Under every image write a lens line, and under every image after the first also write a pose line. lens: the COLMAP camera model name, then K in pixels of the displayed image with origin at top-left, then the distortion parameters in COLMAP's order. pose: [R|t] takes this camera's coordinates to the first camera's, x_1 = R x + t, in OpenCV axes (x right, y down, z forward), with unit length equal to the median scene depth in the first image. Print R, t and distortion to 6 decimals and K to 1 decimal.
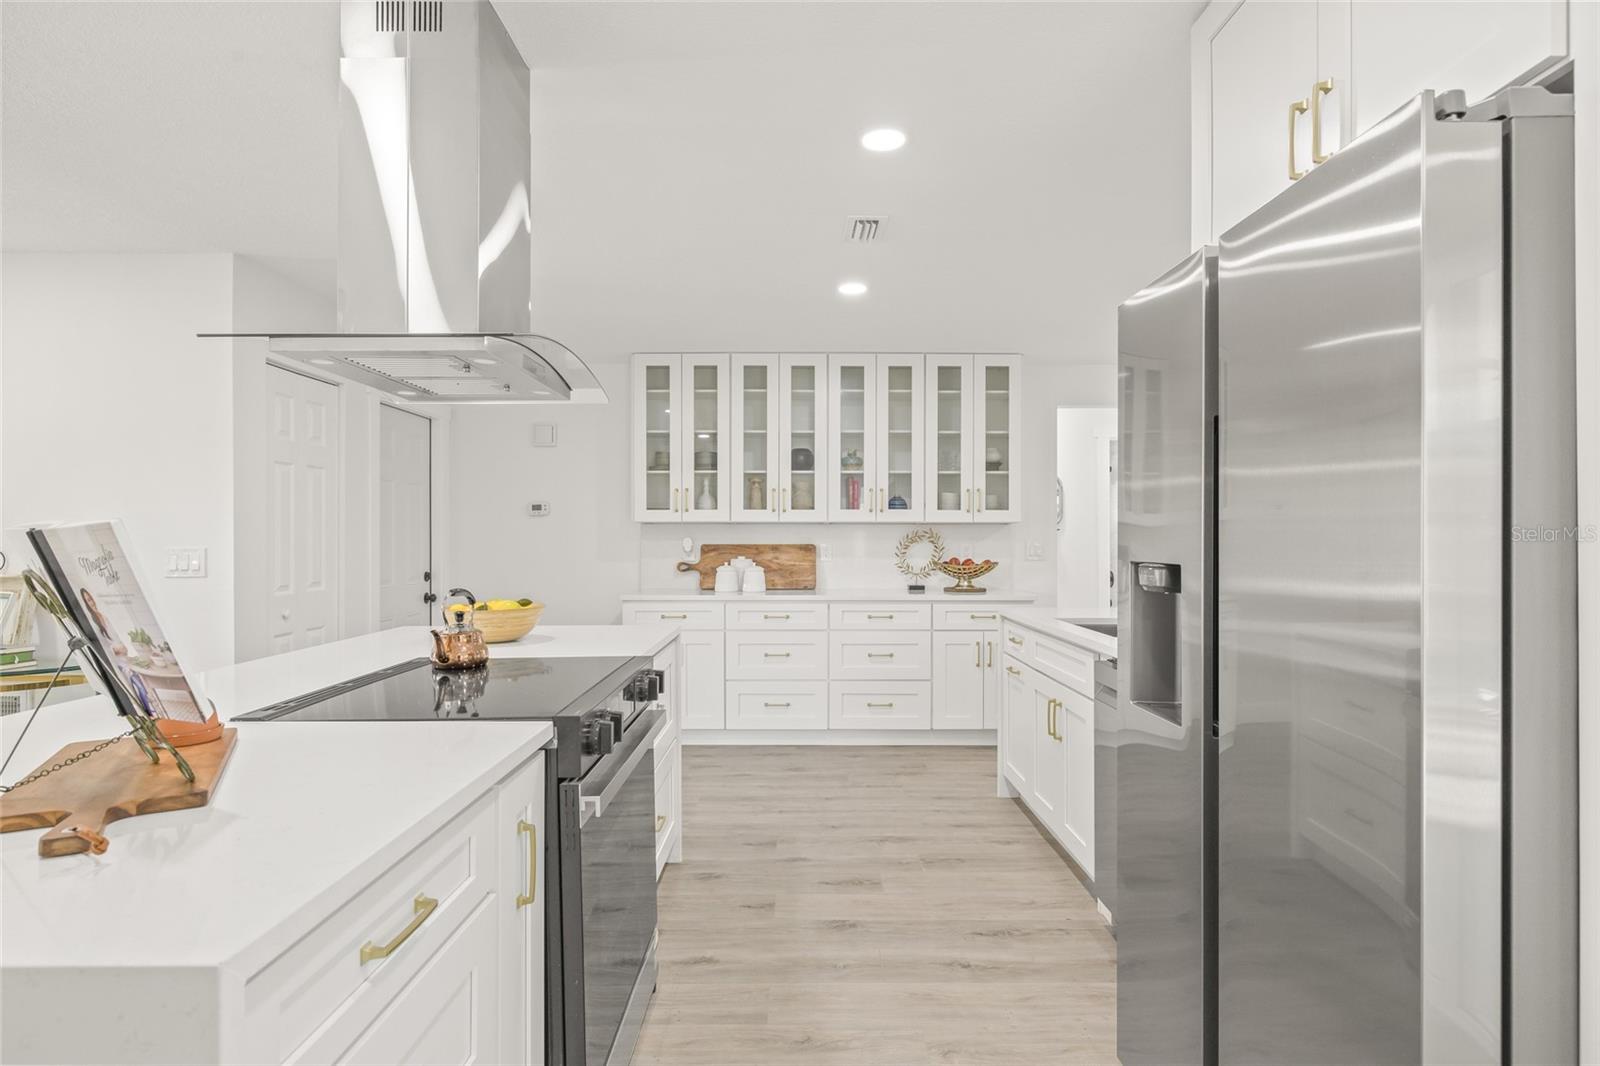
lens RADIAL K [[818.3, 0, 806.6], [0, 818.3, 539.7], [0, 0, 1]] dist [-0.001604, 0.000131]
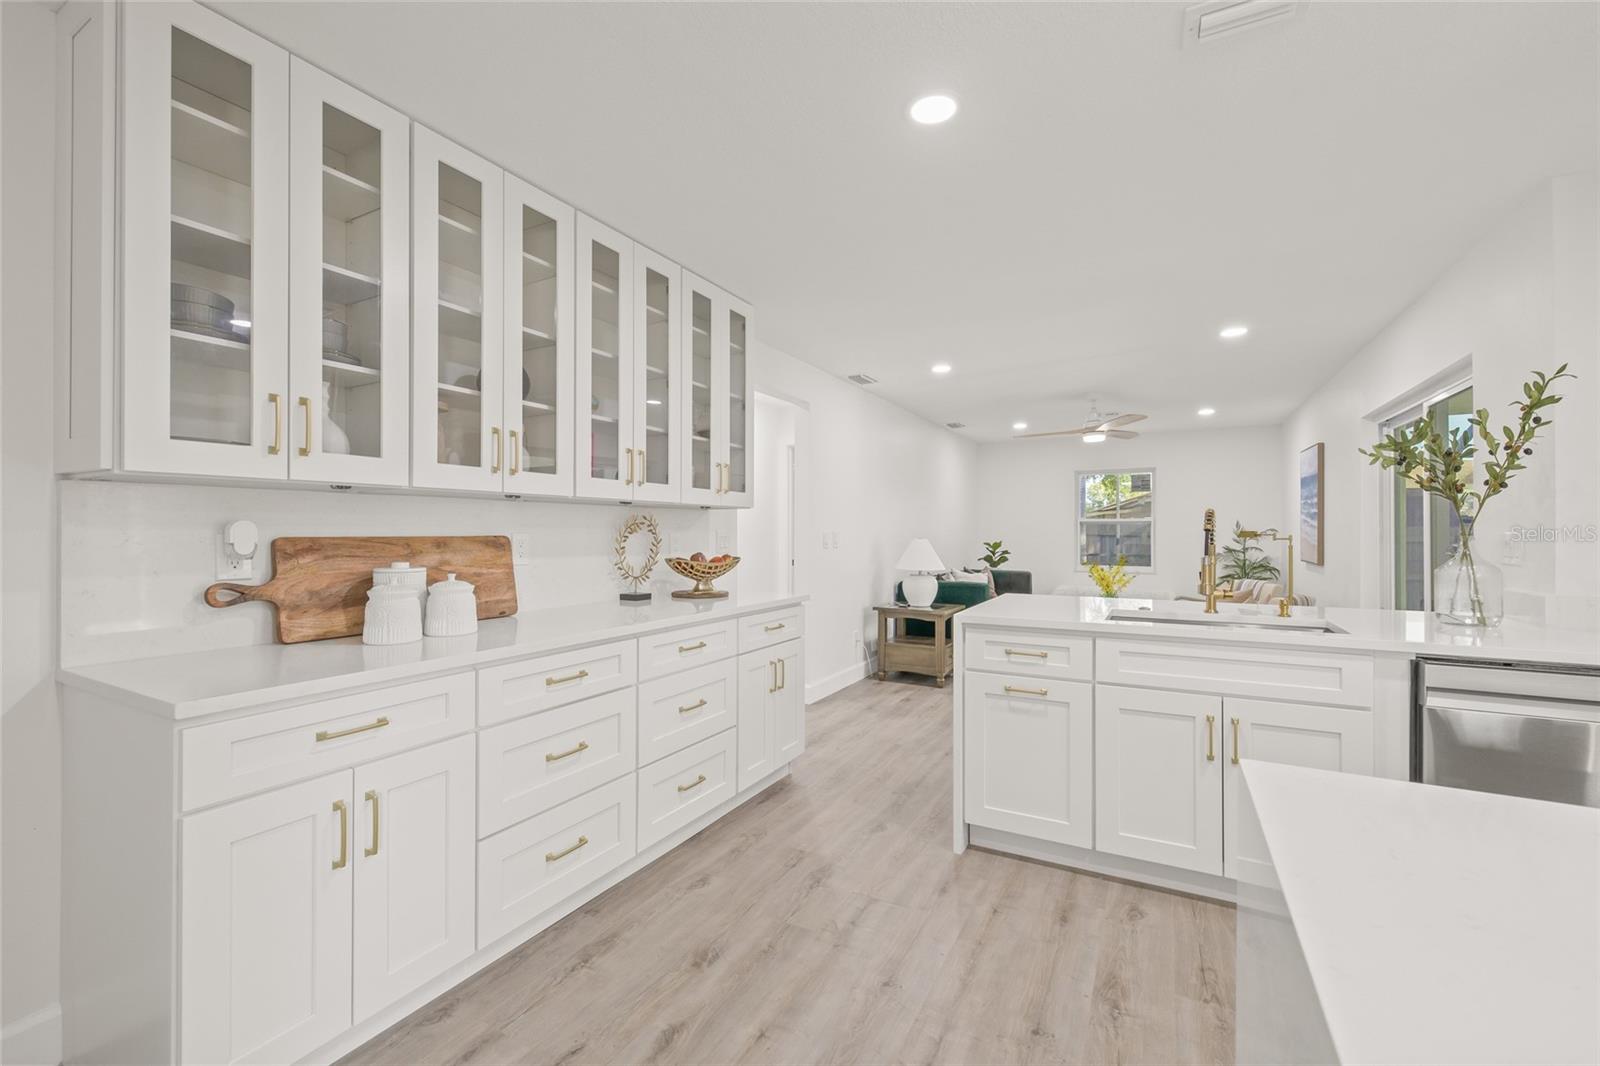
lens RADIAL K [[671.0, 0, 795.8], [0, 671.0, 527.9], [0, 0, 1]] dist [0.002198, 0.000480]
pose [[0.488738, 0.005308, 0.872415, -0.315498], [-0.002130, 0.999986, -0.004890, 0.002048], [-0.872428, 0.000532, 0.488742, 0.631424]]
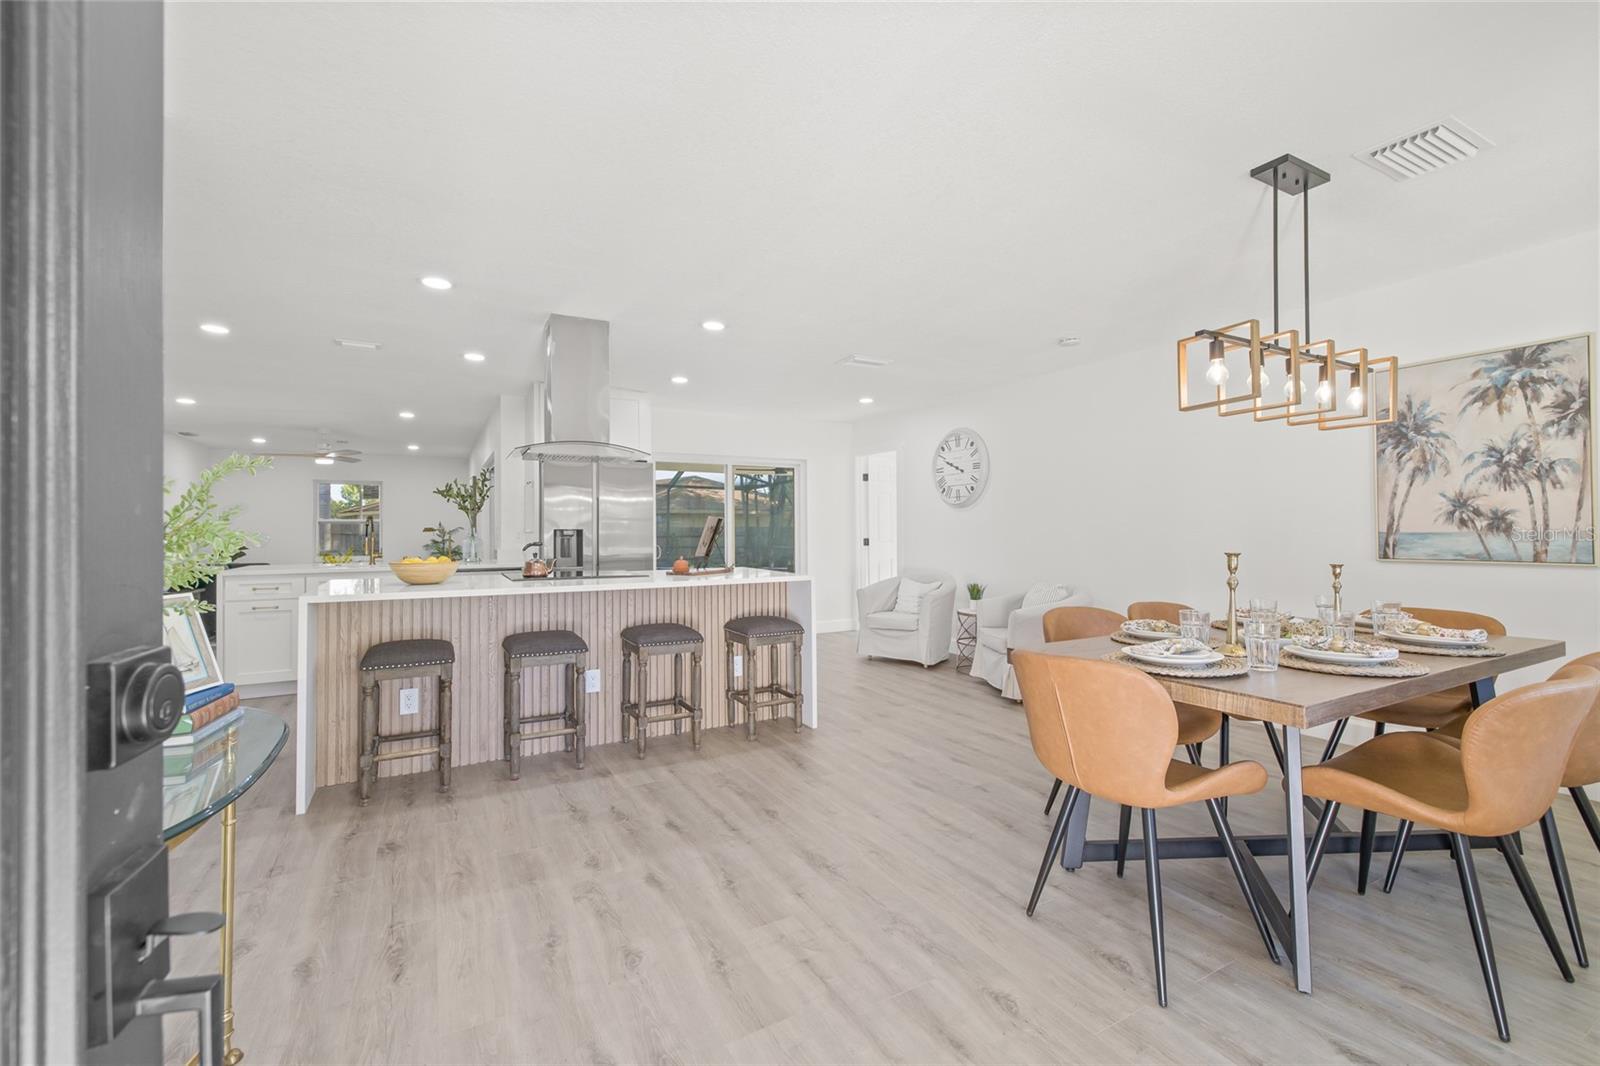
lens RADIAL K [[664.6, 0, 796.3], [0, 664.6, 524.2], [0, 0, 1]] dist [-0.000934, 0.000189]
pose [[-0.475976, 0.011896, 0.879378, -0.973603], [0.006029, 0.999929, -0.010263, 0.013907], [-0.879438, 0.000417, -0.476014, 0.514617]]
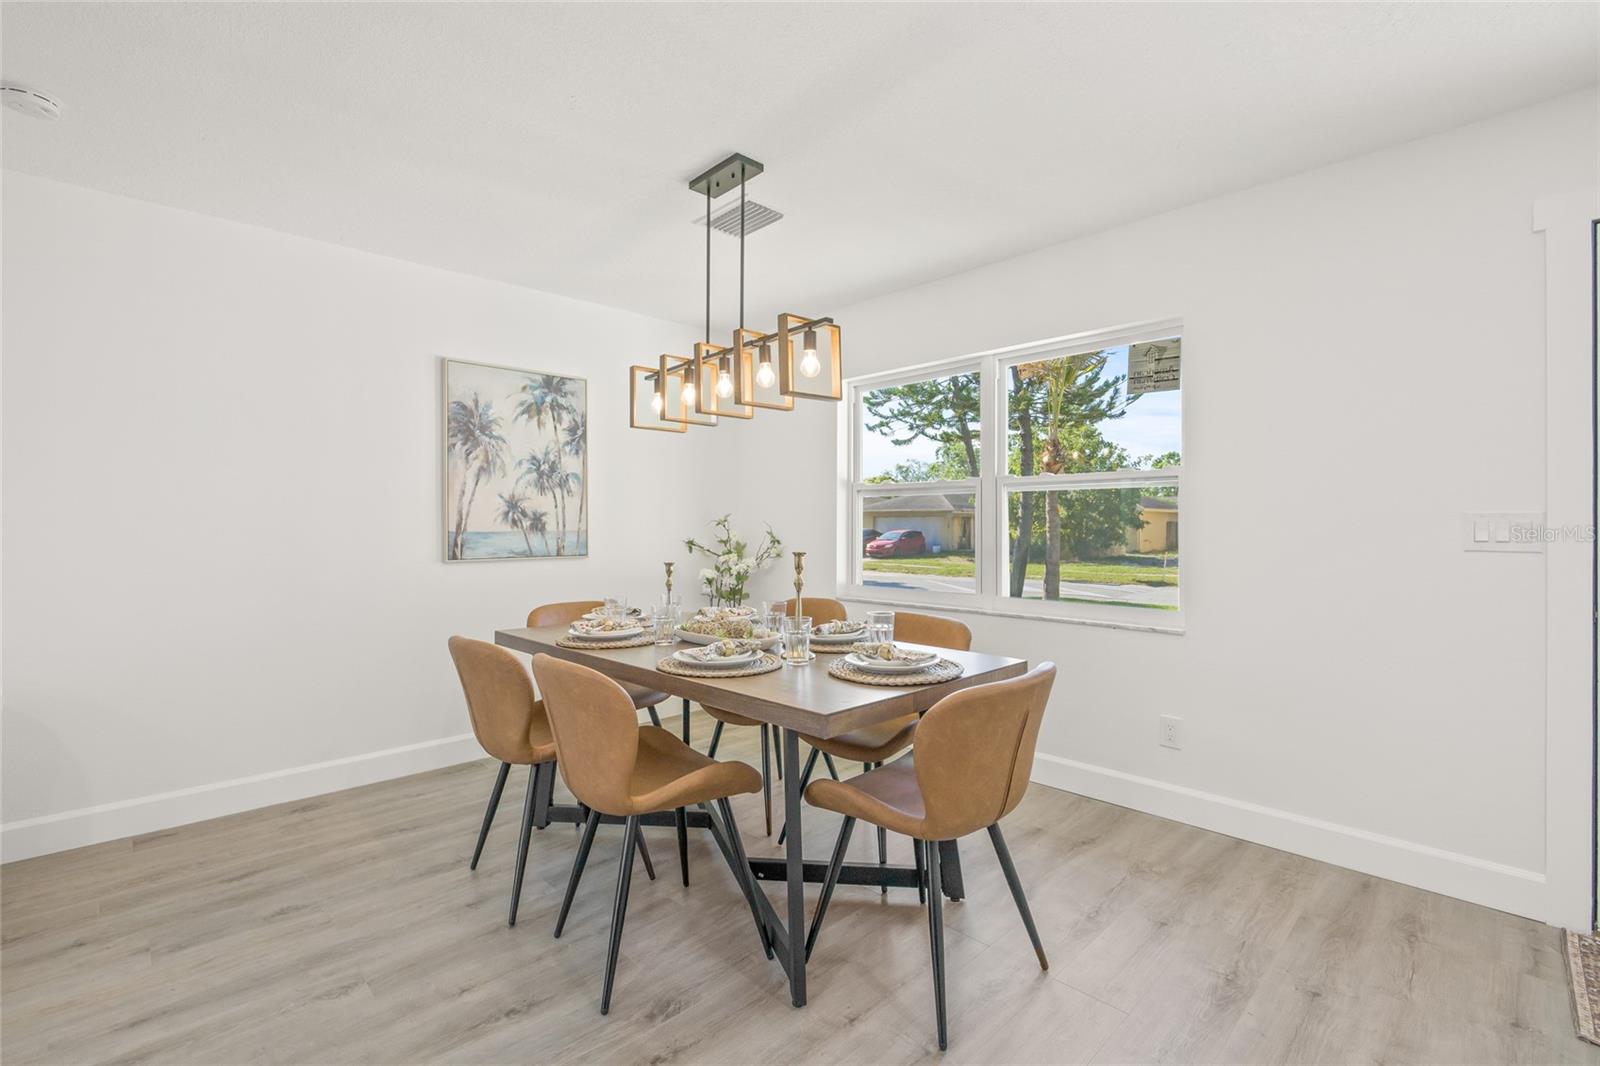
lens RADIAL K [[710.1, 0, 791.8], [0, 710.1, 532.7], [0, 0, 1]] dist [-0.006278, 0.000428]
pose [[-0.725685, 0.005577, -0.688004, -0.432809], [-0.001603, 0.999951, 0.009797, 0.012563], [0.688025, 0.008212, -0.725640, 0.384903]]
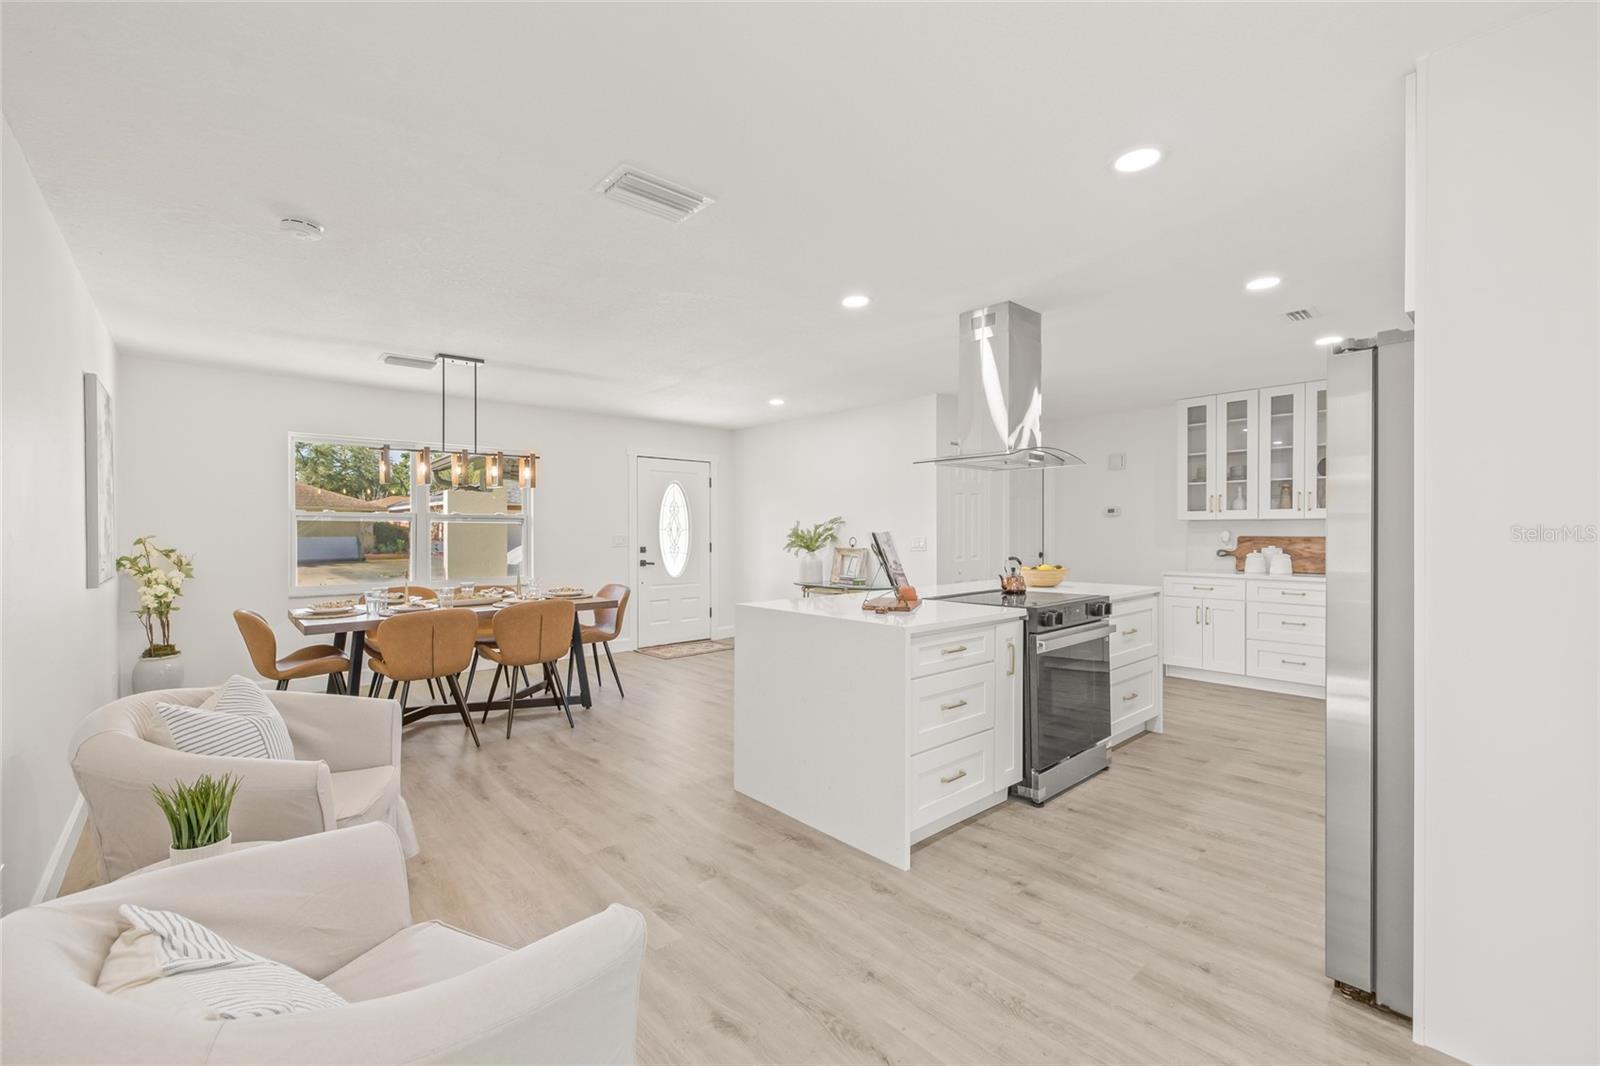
lens RADIAL K [[673.4, 0, 793.7], [0, 673.4, 534.1], [0, 0, 1]] dist [-0.000901, 0.000081]
pose [[0.659398, 0.004026, -0.751783, 0.223986], [0.000812, 0.999981, 0.006068, -0.005037], [0.751794, -0.004612, 0.659382, -0.258464]]
